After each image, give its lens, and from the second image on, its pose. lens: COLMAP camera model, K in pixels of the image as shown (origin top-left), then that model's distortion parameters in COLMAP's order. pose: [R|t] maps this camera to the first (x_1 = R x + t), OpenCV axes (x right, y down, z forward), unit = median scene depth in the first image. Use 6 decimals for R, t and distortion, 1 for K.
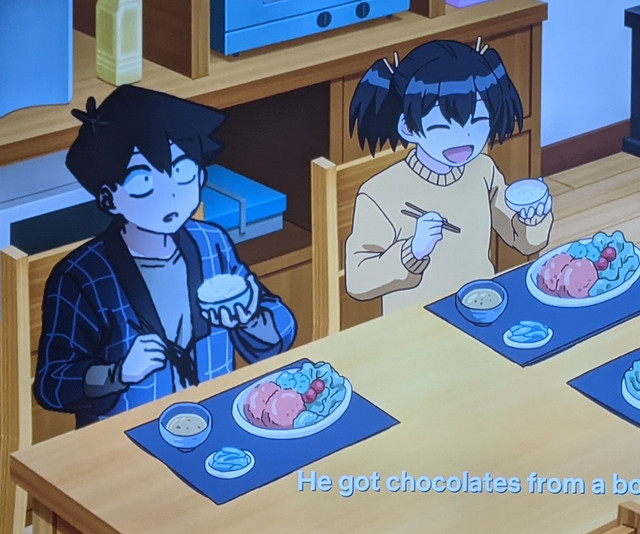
lens RADIAL K [[545.9, 0, 321.0], [0, 545.9, 267.5], [0, 0, 1]] dist [0.046948, -0.029749]
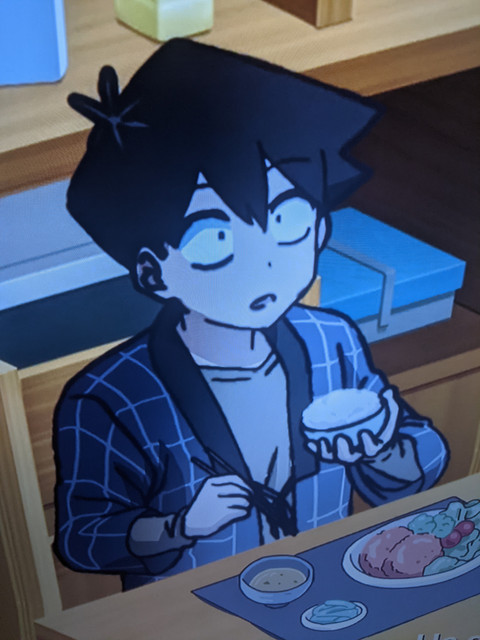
lens RADIAL K [[501.3, 0, 237.3], [0, 501.3, 319.7], [0, 0, 1]] dist [0.028220, -0.038919]
pose [[0.932969, 0.063050, -0.354391, -0.109411], [-0.057660, 0.998004, 0.025759, -0.082389], [0.355308, -0.003598, 0.934742, 0.484853]]
